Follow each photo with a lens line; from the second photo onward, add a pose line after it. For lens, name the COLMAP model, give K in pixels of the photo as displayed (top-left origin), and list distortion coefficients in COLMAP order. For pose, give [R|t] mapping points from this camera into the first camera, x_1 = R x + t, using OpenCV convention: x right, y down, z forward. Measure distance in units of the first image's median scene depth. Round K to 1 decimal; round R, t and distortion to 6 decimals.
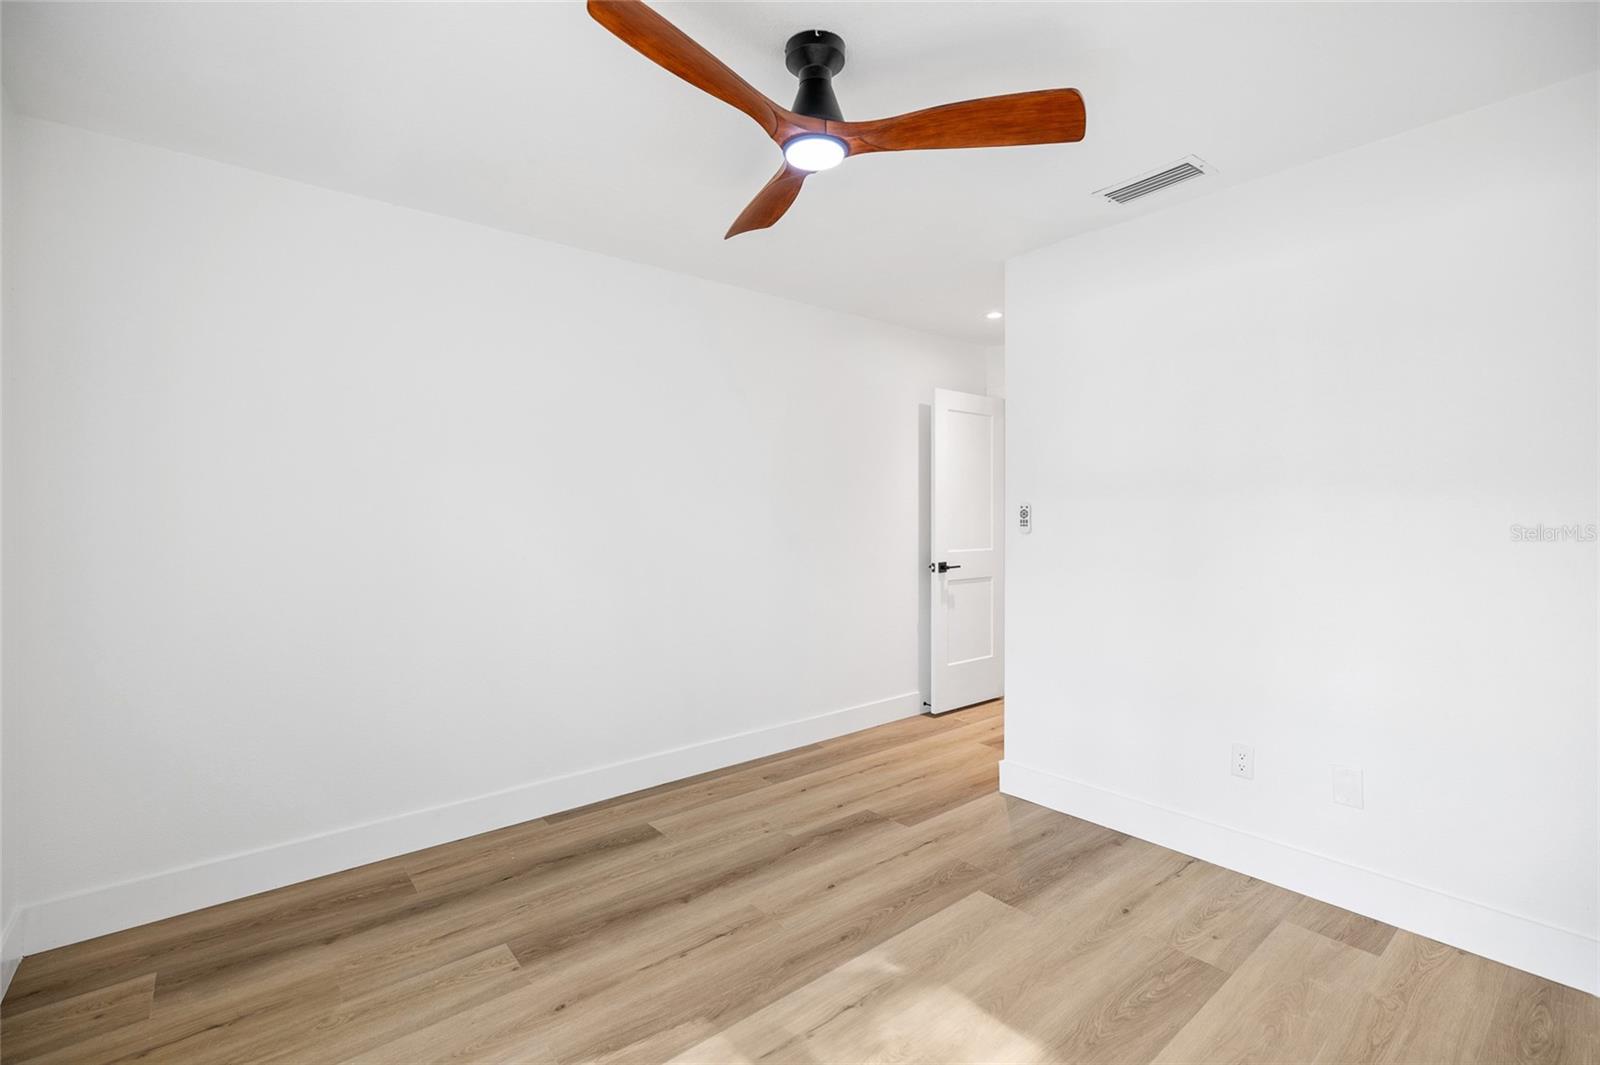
lens RADIAL K [[713.9, 0, 802.7], [0, 713.9, 526.6], [0, 0, 1]] dist [0.002222, 0.000231]
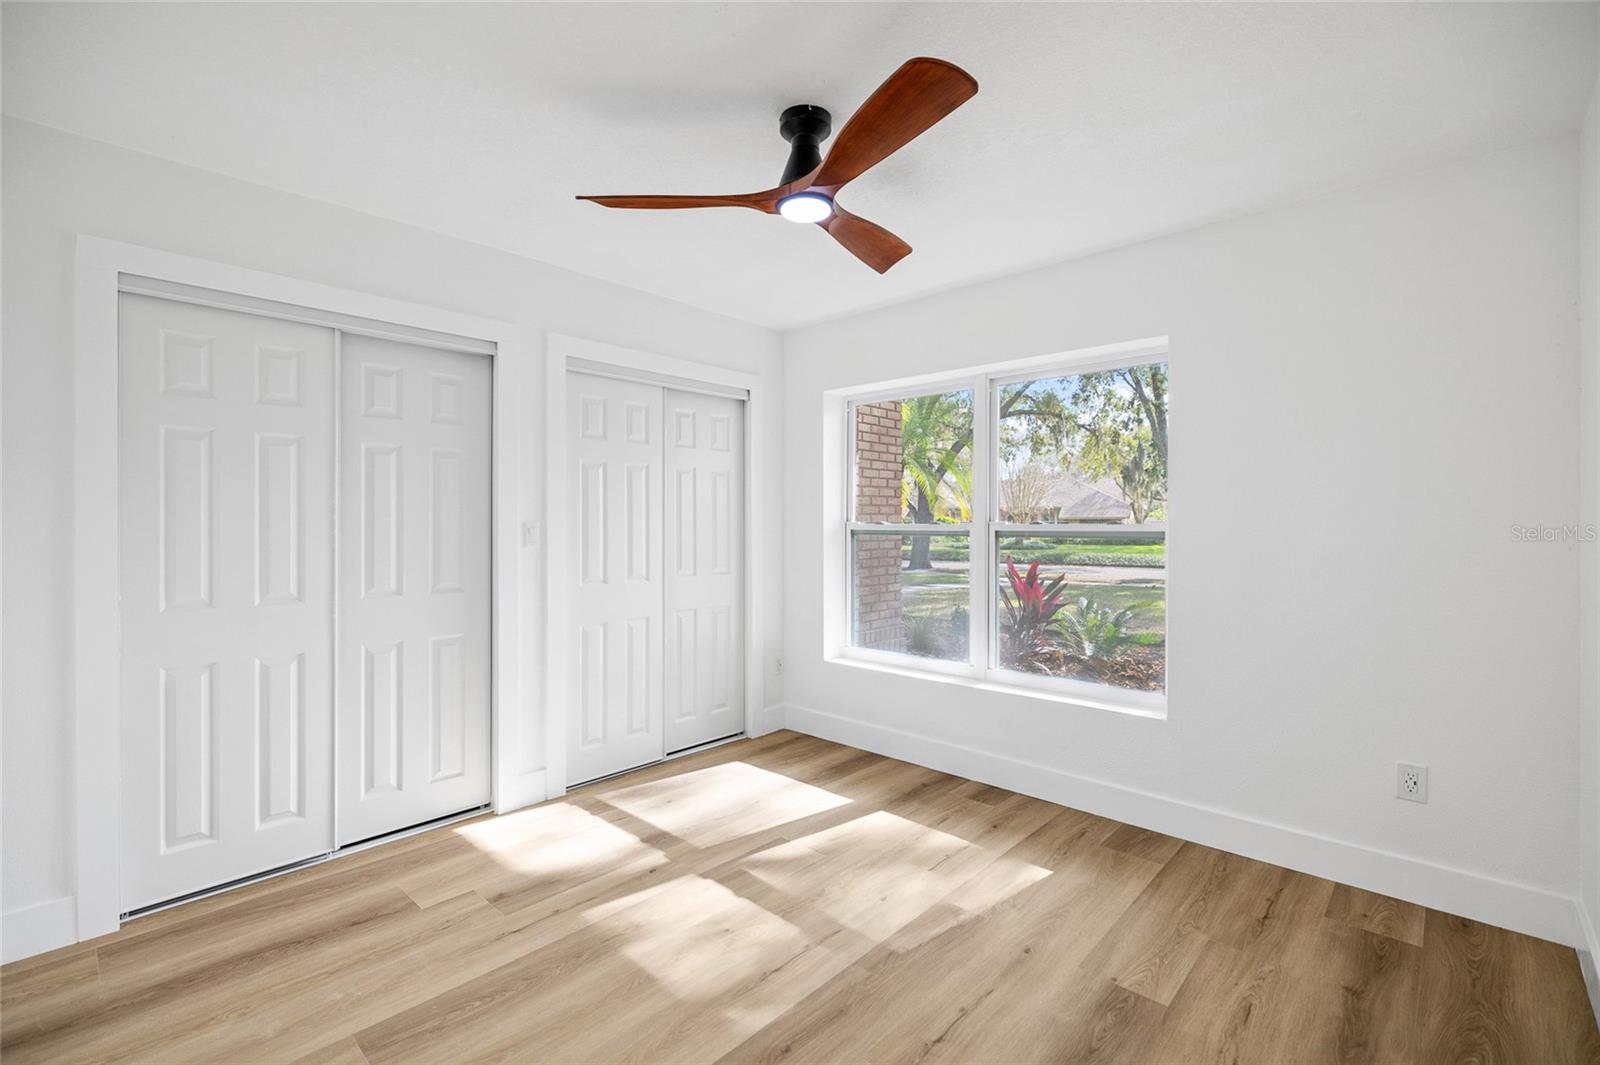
lens RADIAL K [[713.9, 0, 801.7], [0, 713.9, 522.6], [0, 0, 1]] dist [0.002222, 0.000231]
pose [[-0.991049, 0.002394, -0.133479, 0.161381], [0.000765, 0.999925, 0.012258, -0.026696], [0.133498, 0.012046, -0.990976, 1.968615]]
